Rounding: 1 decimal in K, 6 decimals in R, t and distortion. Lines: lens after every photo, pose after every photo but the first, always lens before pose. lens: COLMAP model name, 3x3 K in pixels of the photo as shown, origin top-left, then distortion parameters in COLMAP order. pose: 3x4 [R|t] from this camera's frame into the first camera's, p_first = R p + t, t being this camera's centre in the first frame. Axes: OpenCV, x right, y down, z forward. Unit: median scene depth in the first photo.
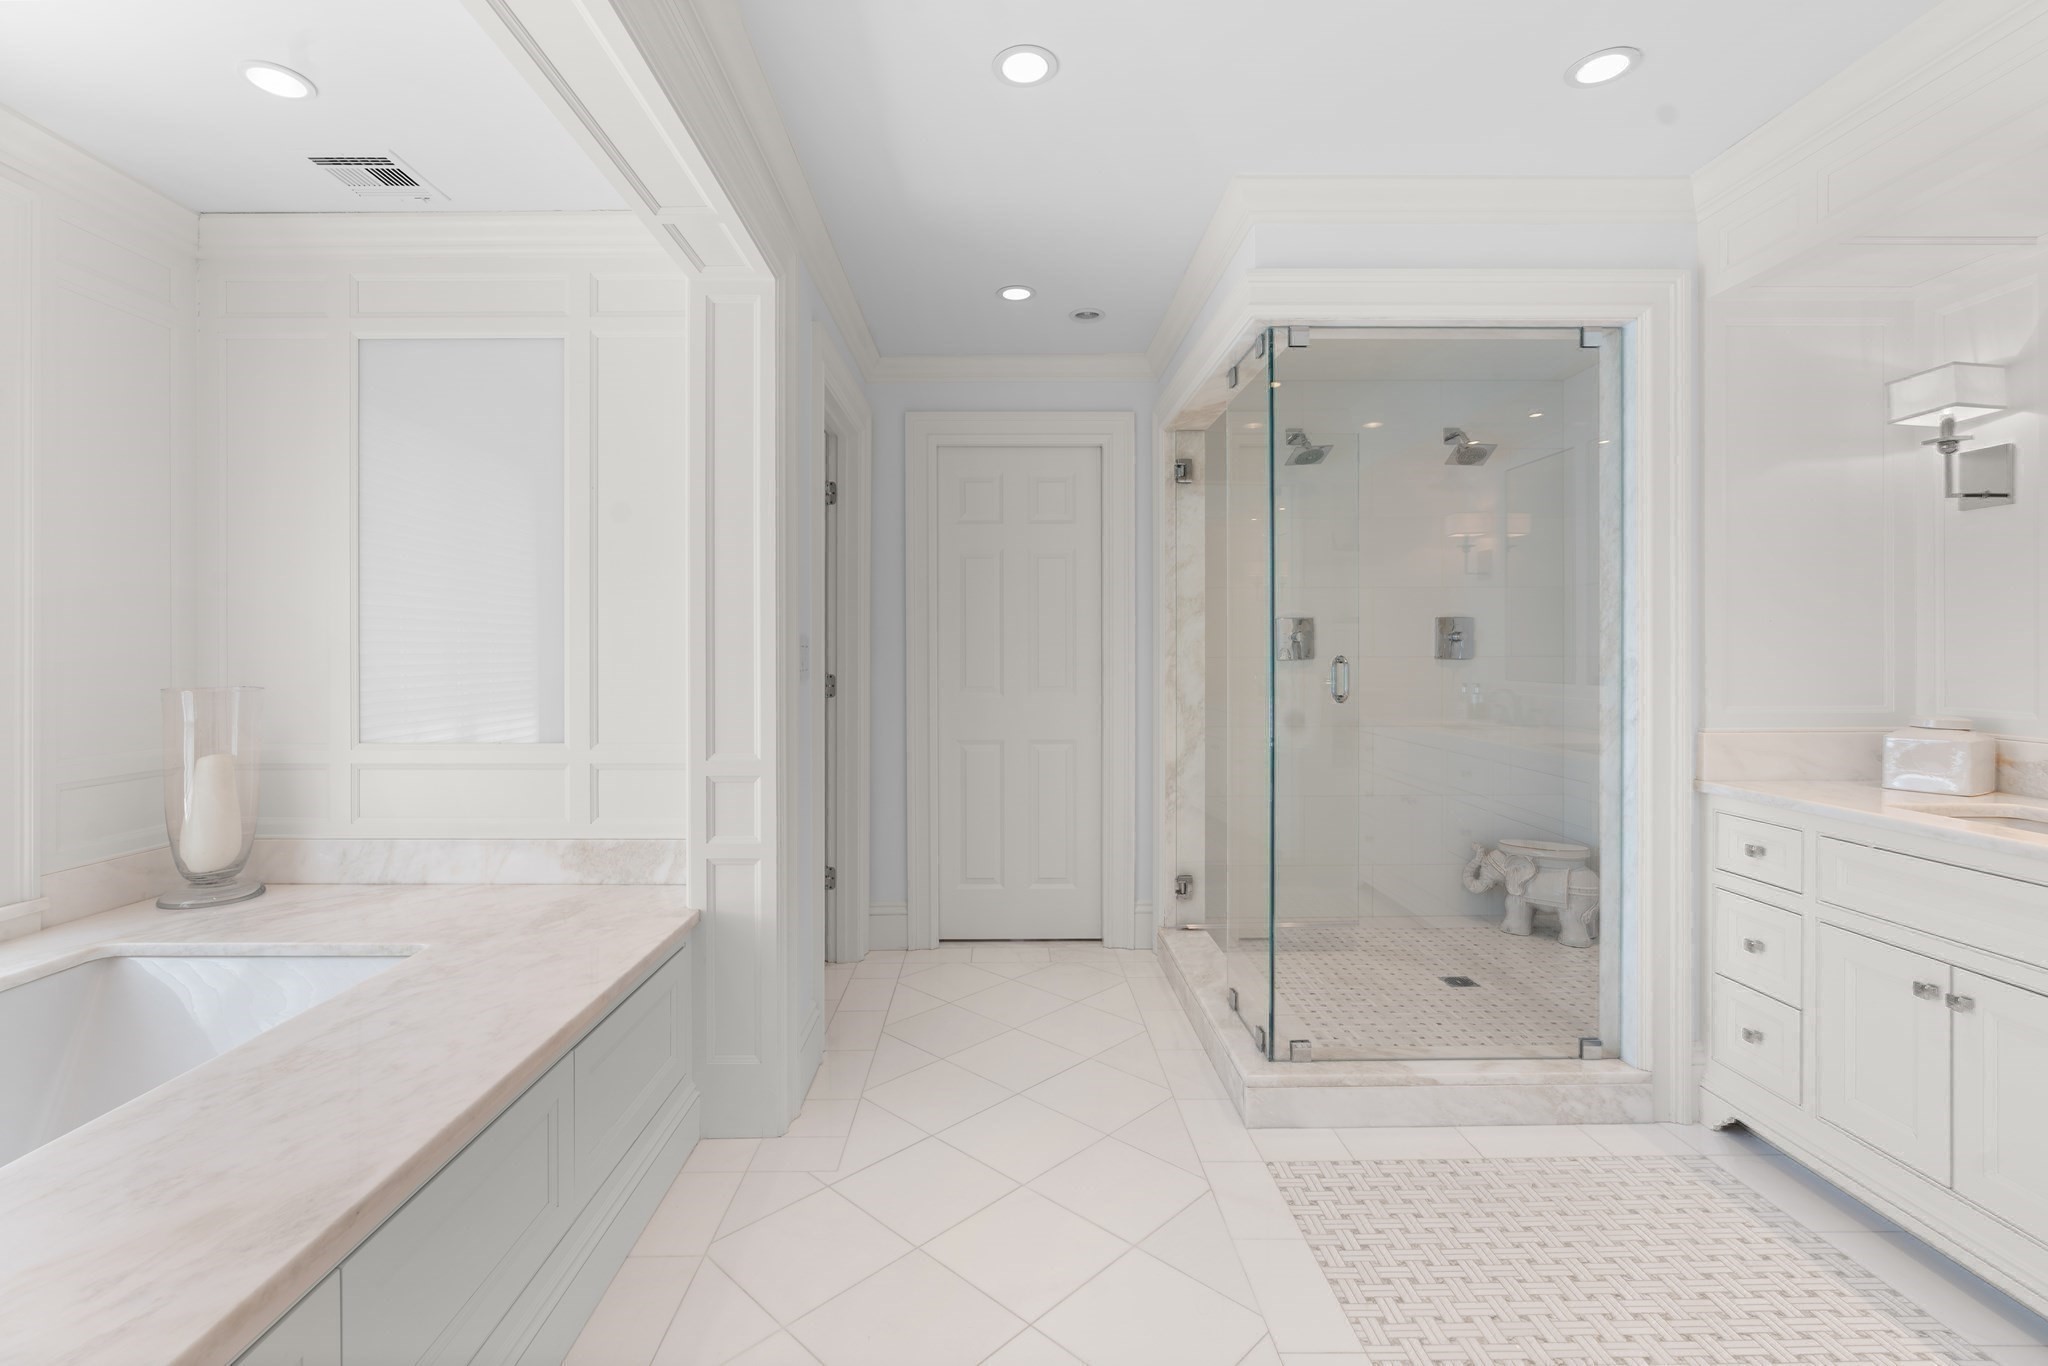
lens RADIAL K [[915.1, 0, 1023.9], [0, 915.1, 664.6], [0, 0, 1]] dist [-0.011377, 0.000268]
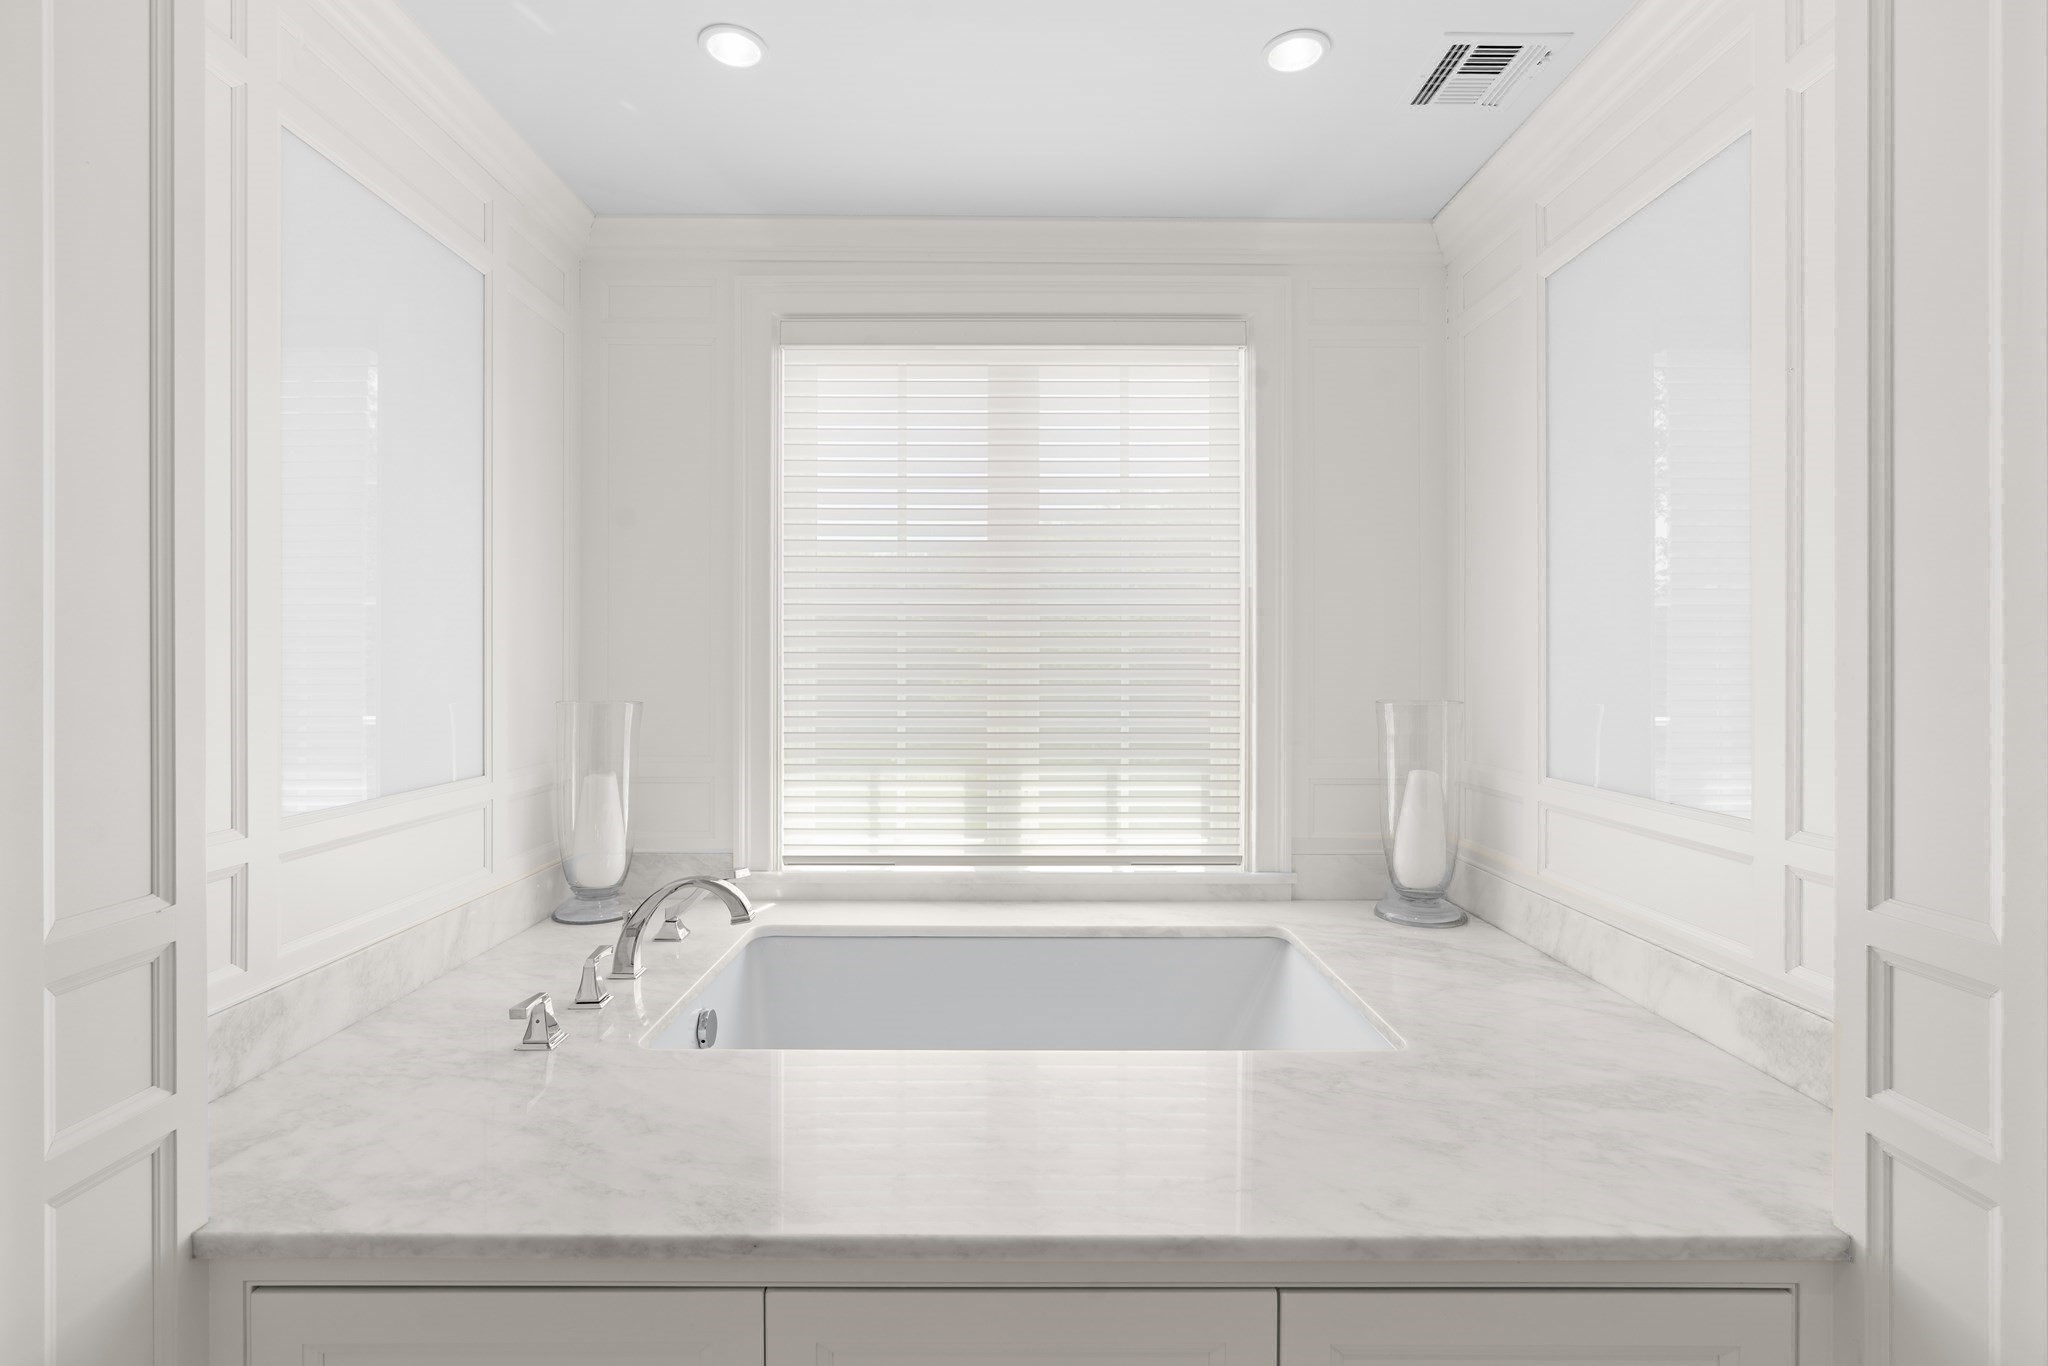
lens RADIAL K [[915.1, 0, 1025.6], [0, 915.1, 676.8], [0, 0, 1]] dist [-0.011377, 0.000268]
pose [[-0.032520, 0.011699, -0.999403, 0.100693], [-0.012159, 0.999853, 0.012100, -0.008276], [0.999397, 0.012545, -0.032373, 0.602198]]
